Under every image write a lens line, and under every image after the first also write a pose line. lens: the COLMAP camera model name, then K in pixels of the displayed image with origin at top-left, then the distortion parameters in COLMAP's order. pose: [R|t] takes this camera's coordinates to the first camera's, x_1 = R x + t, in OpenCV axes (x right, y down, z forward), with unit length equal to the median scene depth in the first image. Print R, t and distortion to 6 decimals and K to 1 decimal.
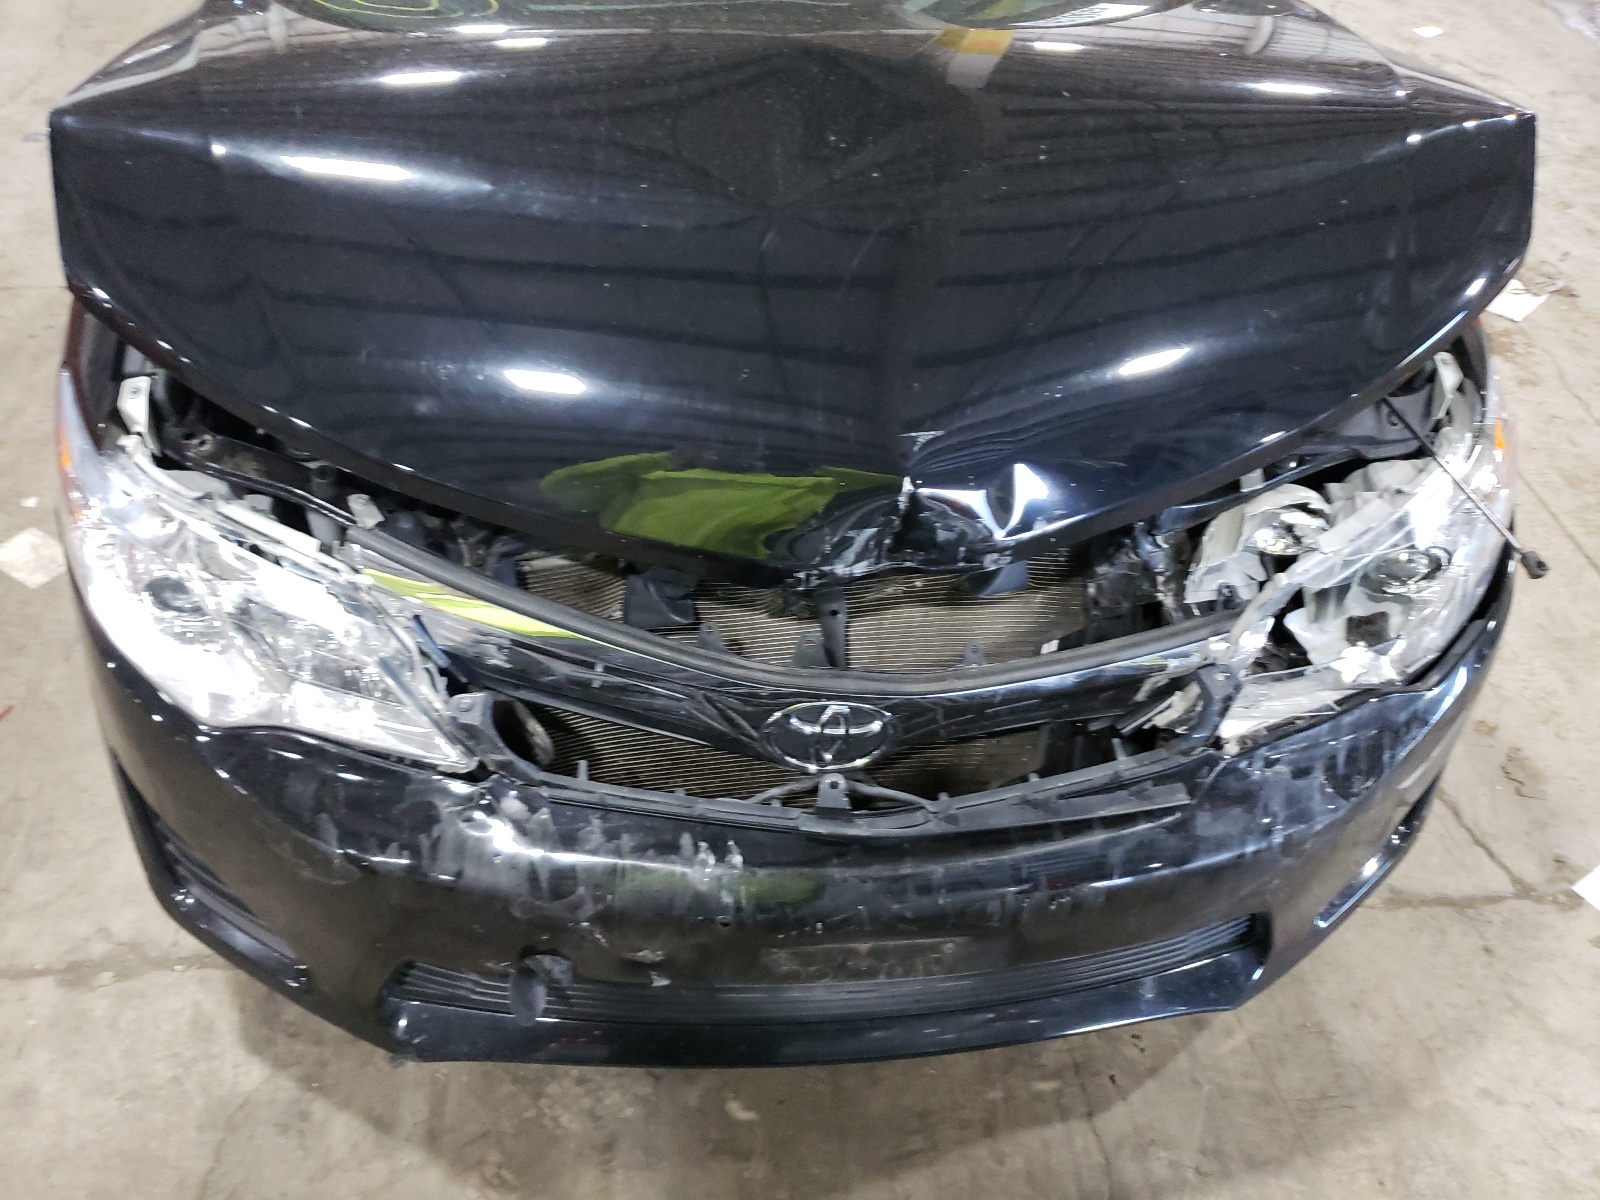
lens RADIAL K [[1197.1, 0, 800.0], [0, 1197.1, 600.0], [0, 0, 1]] dist [0.043270, -0.008467]
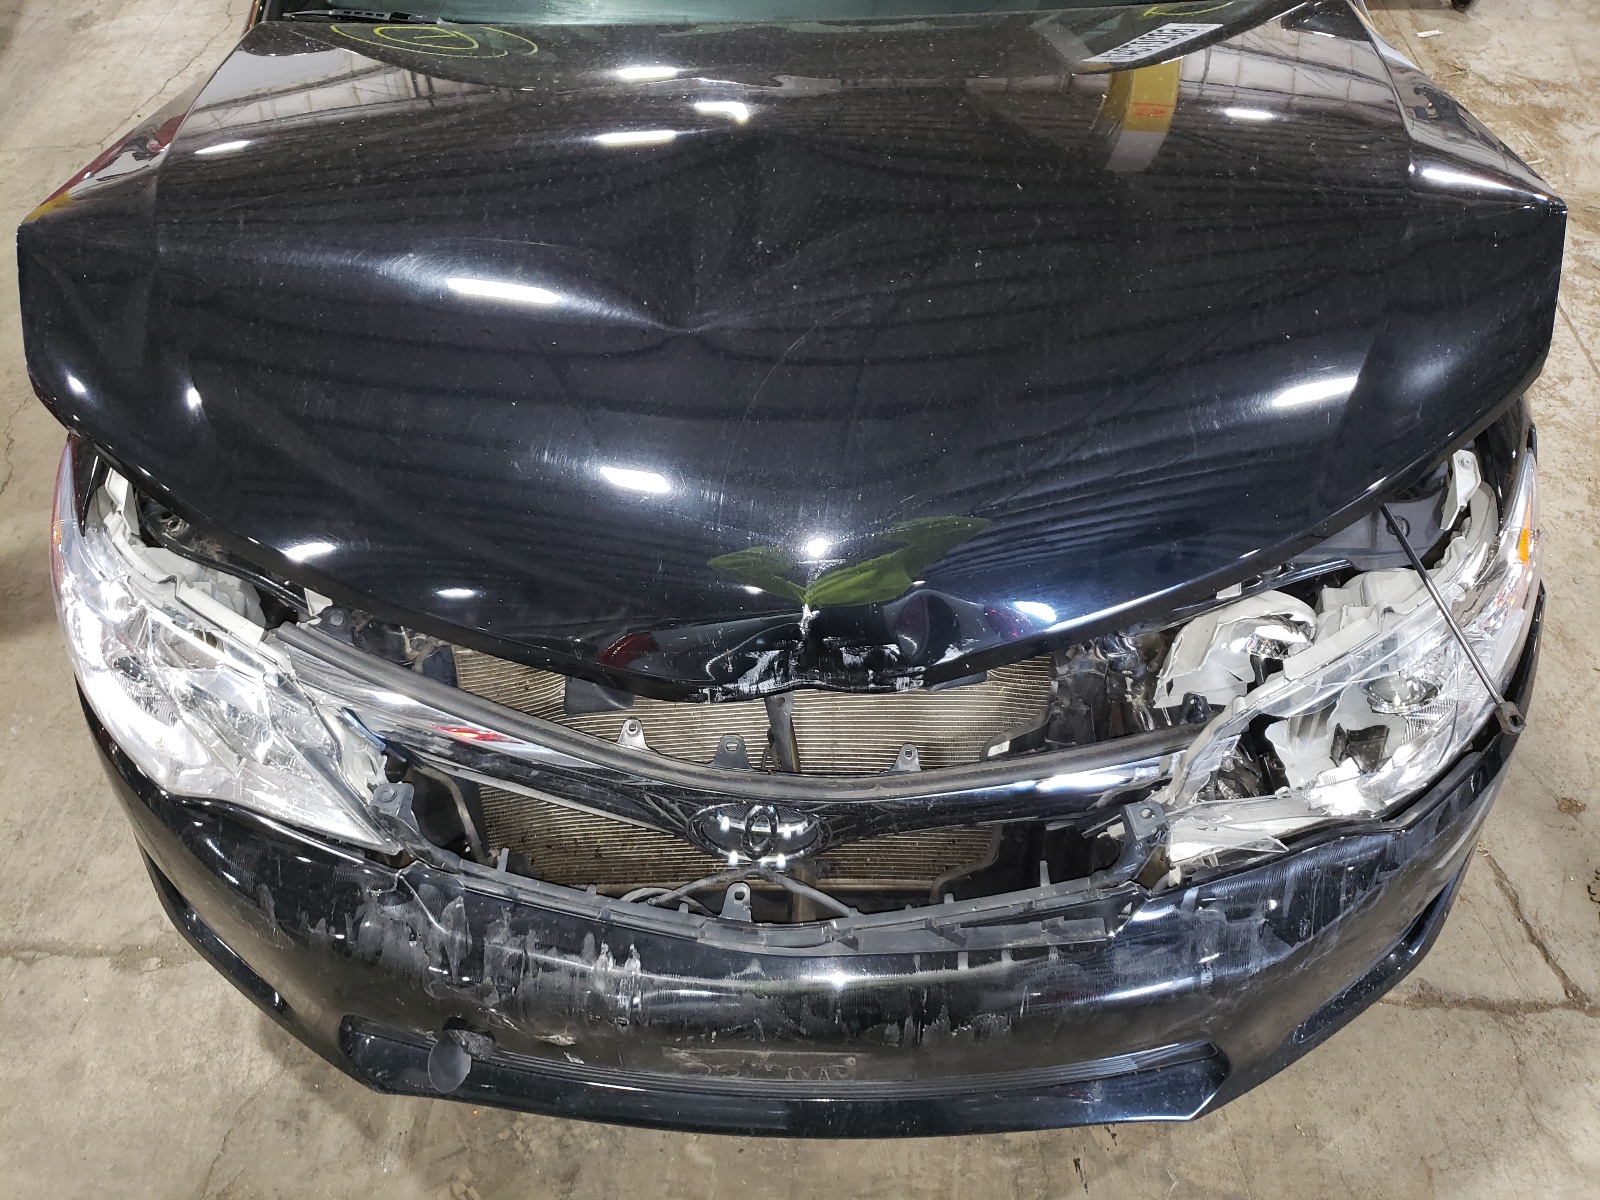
lens RADIAL K [[1197.1, 0, 800.0], [0, 1197.1, 600.0], [0, 0, 1]] dist [0.043270, -0.008467]
pose [[0.987642, 0.050180, -0.148477, 0.182274], [-0.039944, 0.996667, 0.071135, -0.139704], [0.151552, -0.064325, 0.986354, 0.026664]]
